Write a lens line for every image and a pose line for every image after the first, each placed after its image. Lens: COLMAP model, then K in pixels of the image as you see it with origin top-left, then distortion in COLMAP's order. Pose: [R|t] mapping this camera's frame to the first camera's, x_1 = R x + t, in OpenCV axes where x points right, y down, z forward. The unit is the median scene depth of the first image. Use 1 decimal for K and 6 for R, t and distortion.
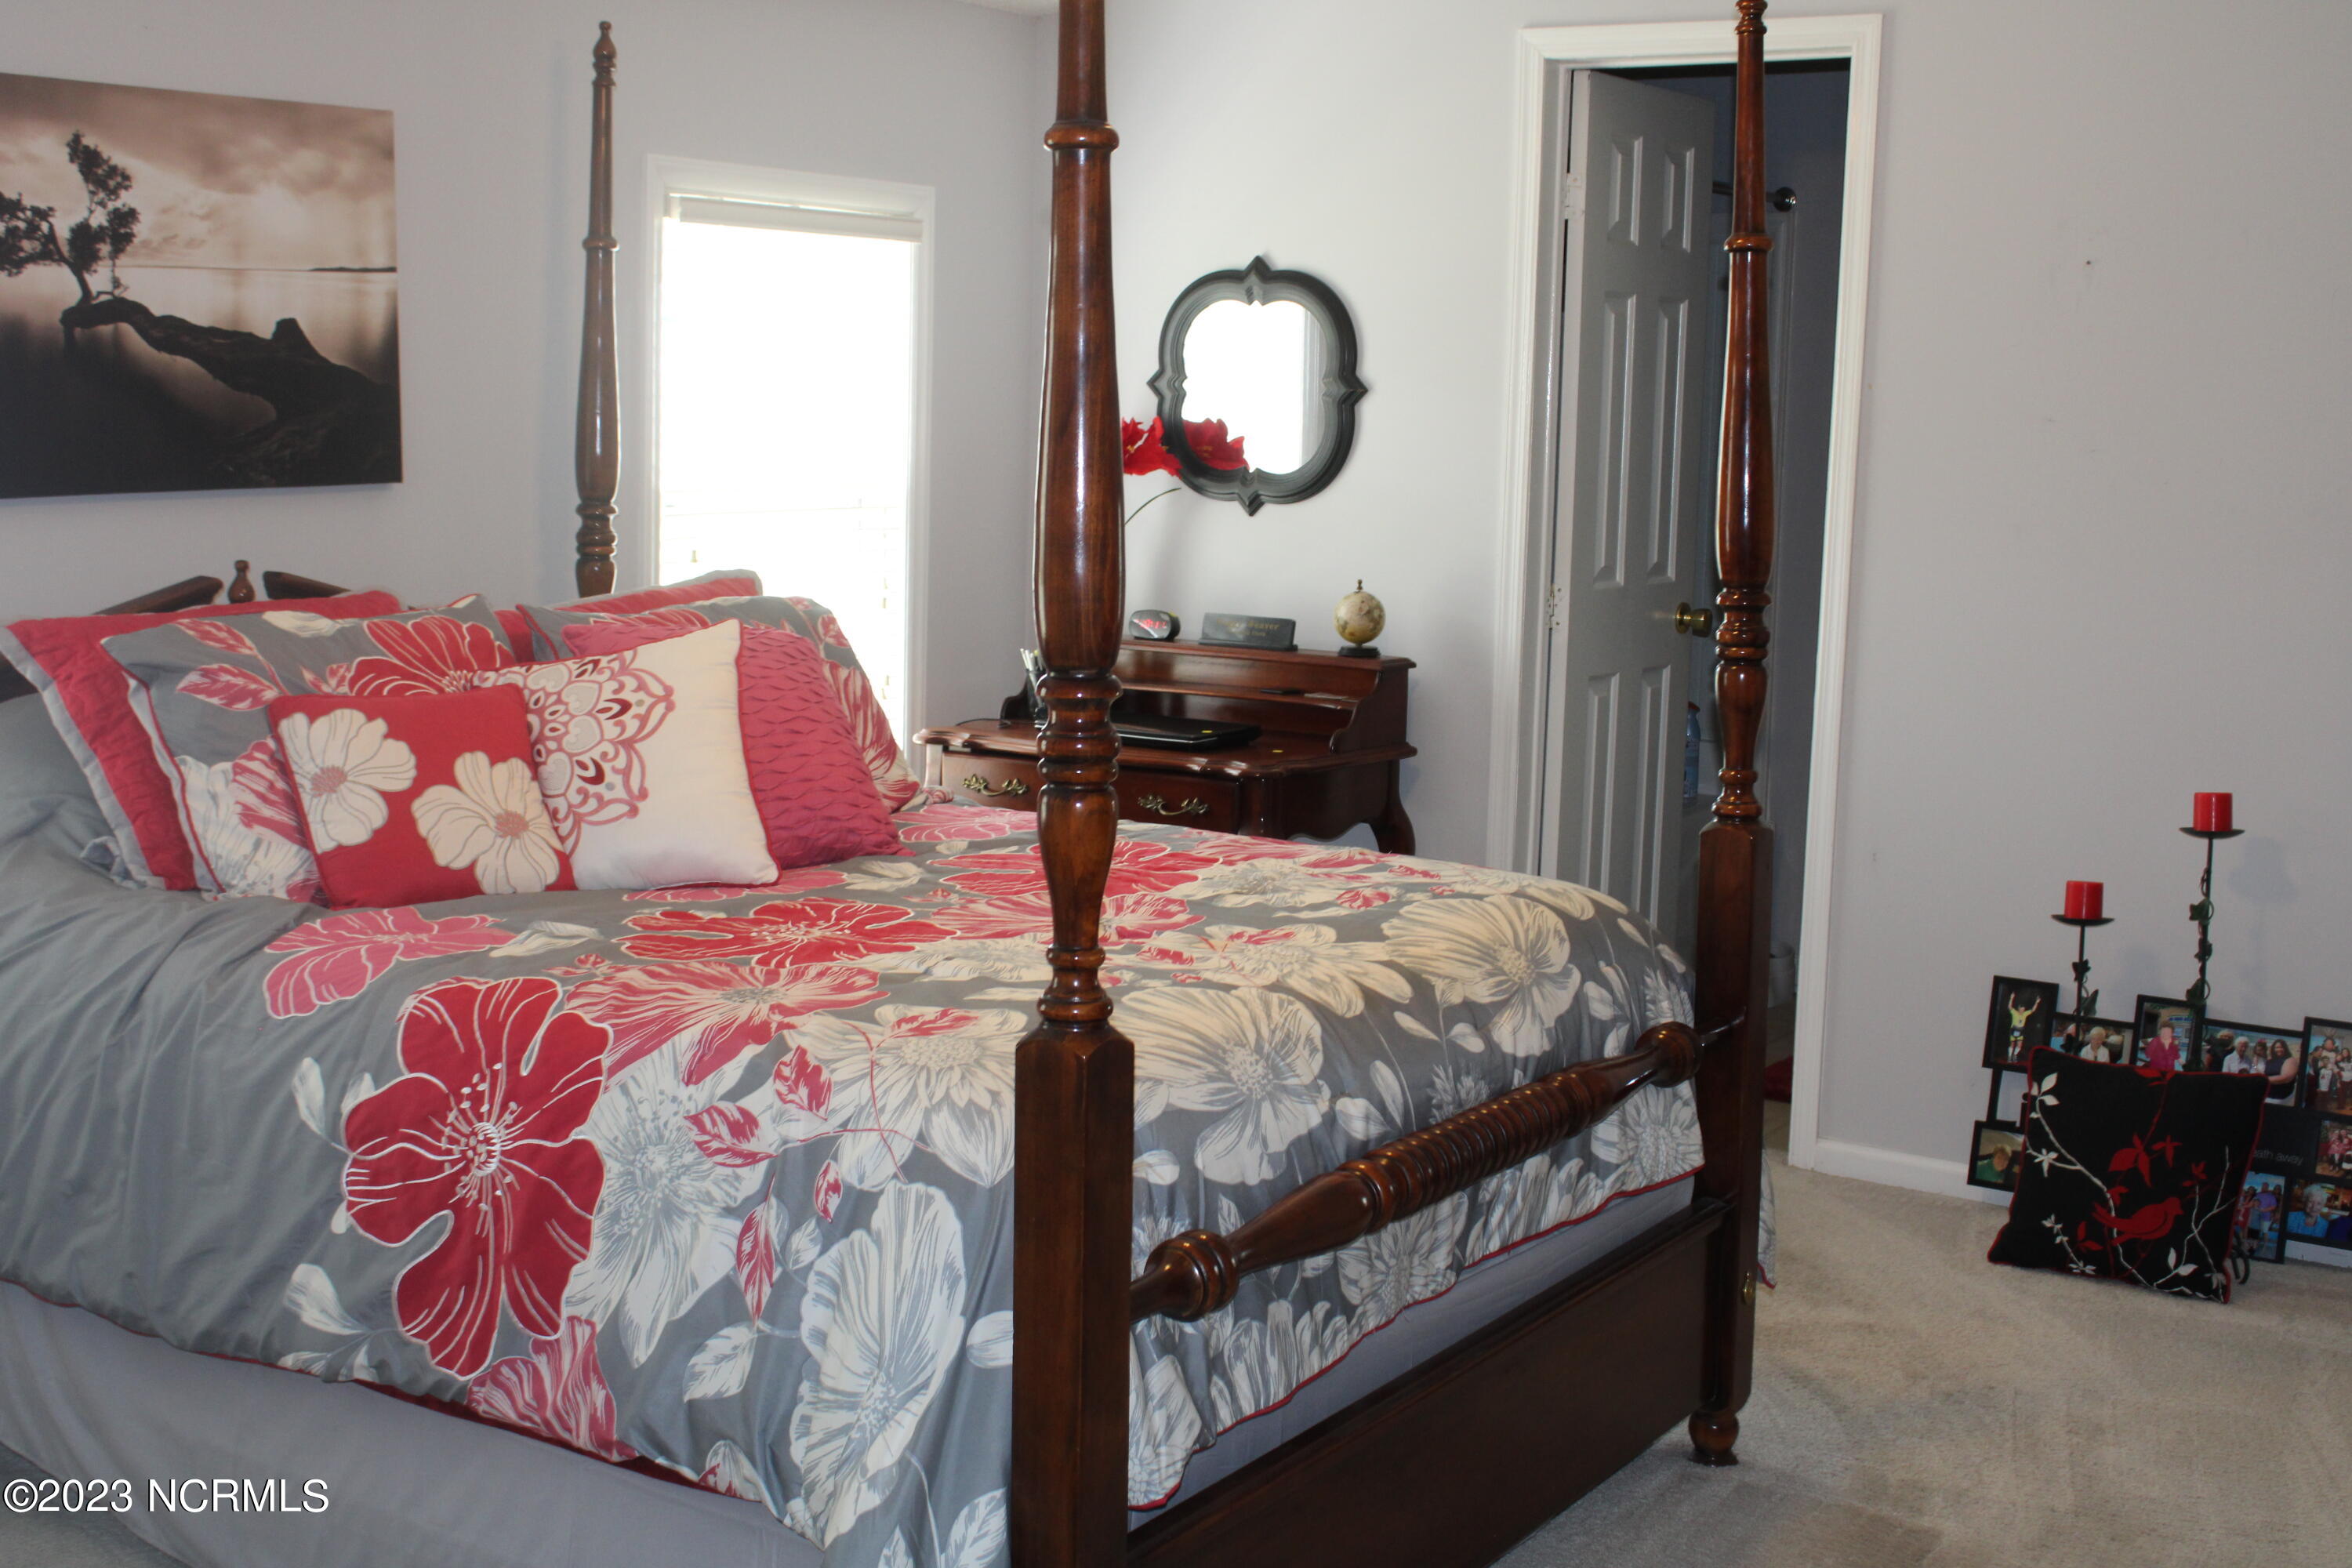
lens RADIAL K [[2779.3, 0, 1176.0], [0, 2779.3, 784.0], [0, 0, 1]] dist [-0.108058, 0.172530]
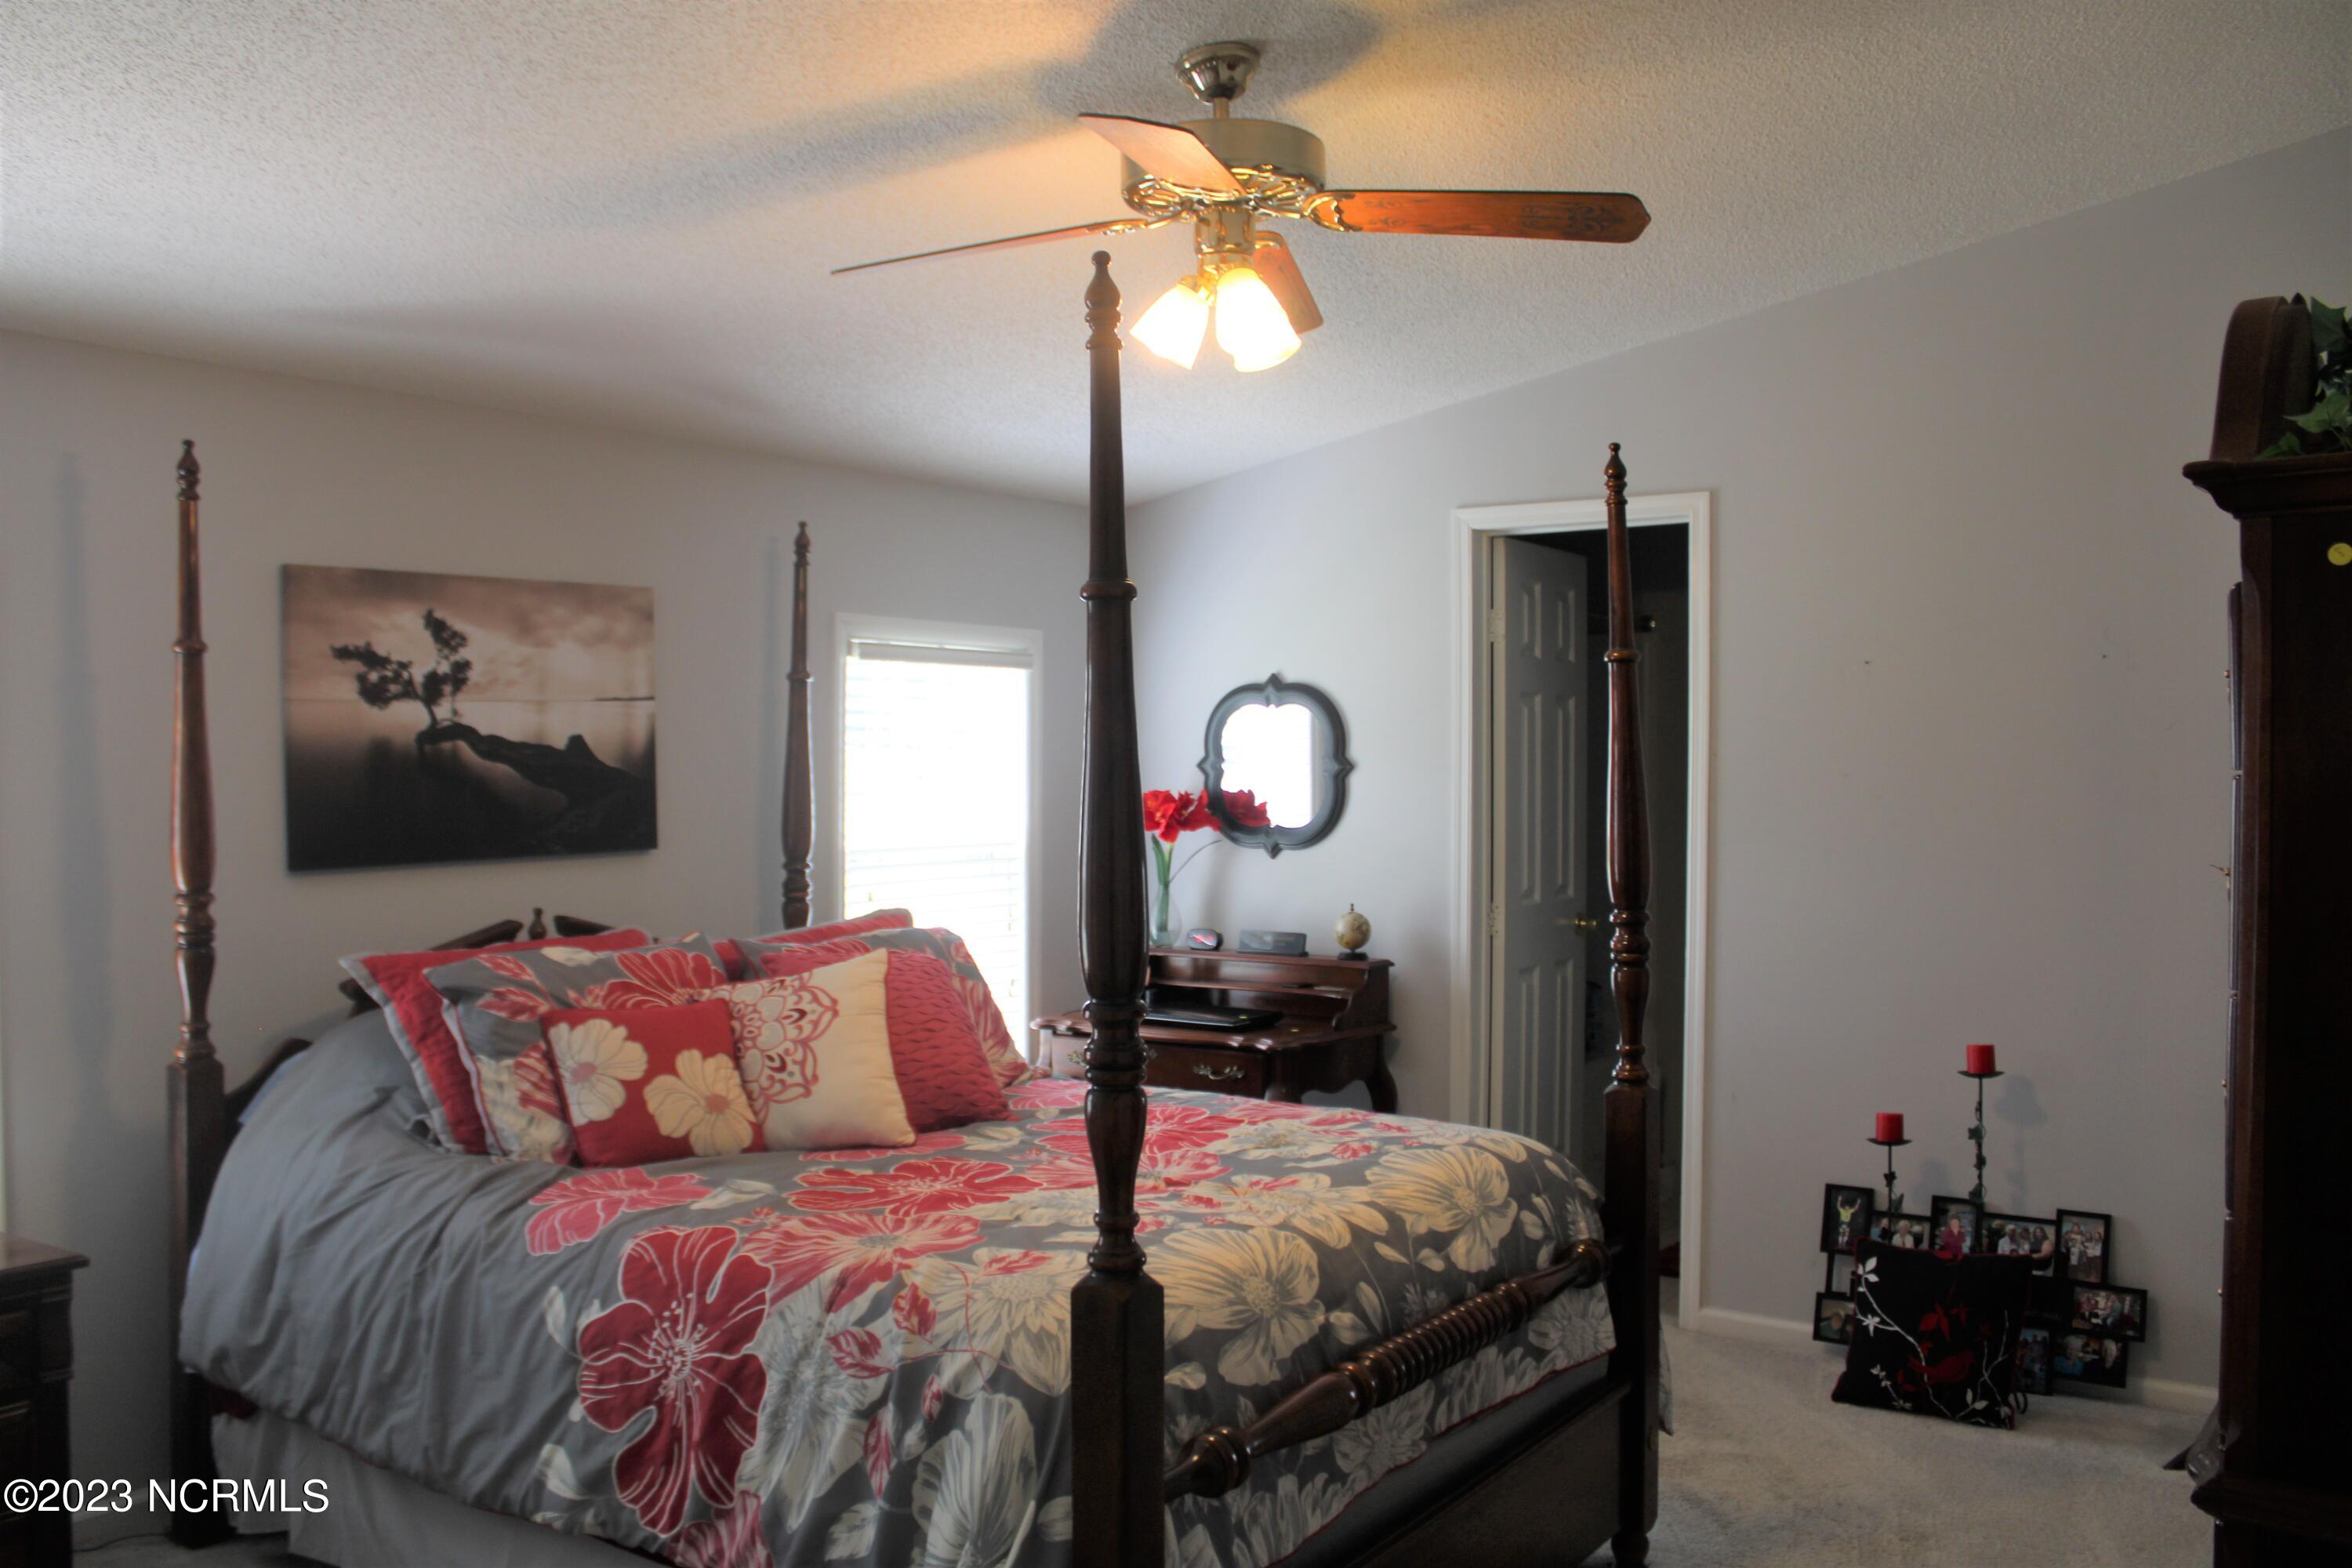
lens RADIAL K [[1868.2, 0, 1176.0], [0, 1868.2, 784.0], [0, 0, 1]] dist [-0.175289, 0.153723]
pose [[0.998969, -0.023531, -0.038829, 0.022061], [0.018348, 0.991499, -0.128810, -0.020068], [0.041530, 0.127965, 0.990909, 0.096744]]
